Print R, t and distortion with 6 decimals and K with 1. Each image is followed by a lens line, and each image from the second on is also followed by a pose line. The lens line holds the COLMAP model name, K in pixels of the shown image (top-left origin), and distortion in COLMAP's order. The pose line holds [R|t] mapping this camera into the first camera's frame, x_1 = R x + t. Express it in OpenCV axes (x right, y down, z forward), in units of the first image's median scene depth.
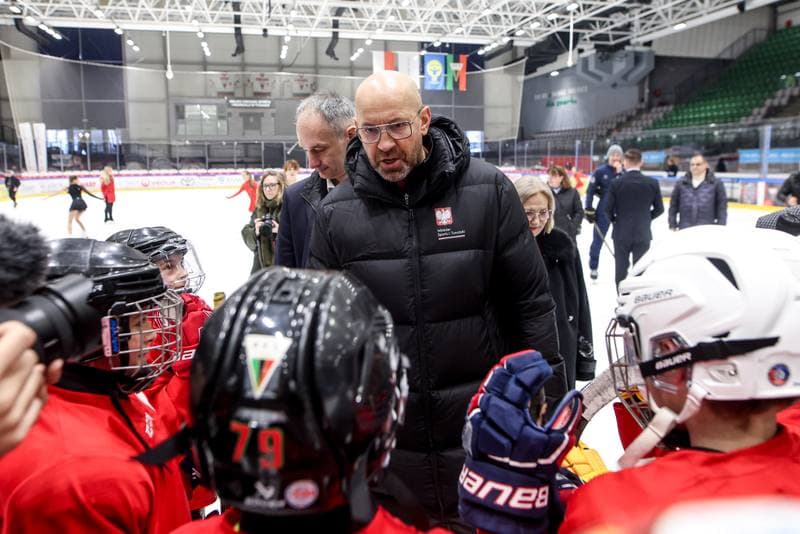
lens RADIAL K [[605.5, 0, 401.2], [0, 605.5, 218.1], [0, 0, 1]] dist [-0.008063, -0.001196]
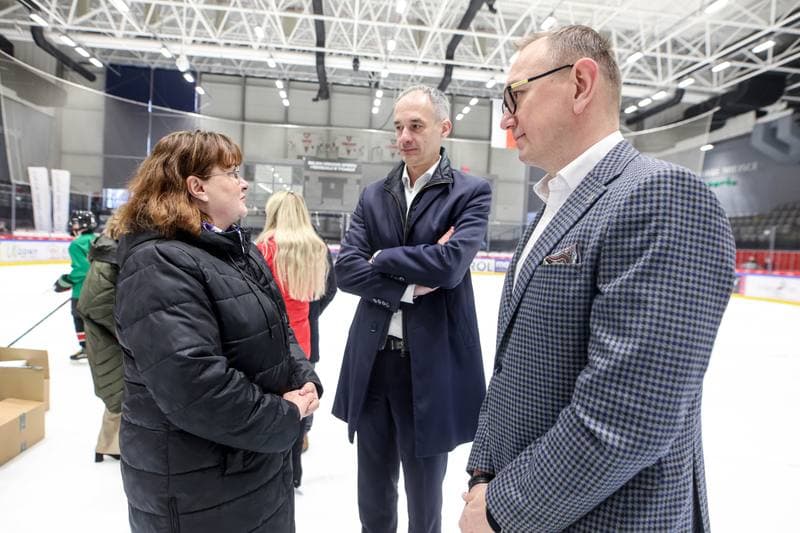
lens RADIAL K [[531.1, 0, 400.0], [0, 531.1, 266.5], [0, 0, 1]] dist [-0.006008, -0.000741]
pose [[0.991012, 0.059063, -0.120029, -0.064159], [-0.065755, 0.996450, -0.052580, -0.021190], [0.116498, 0.060000, 0.991377, 0.308127]]
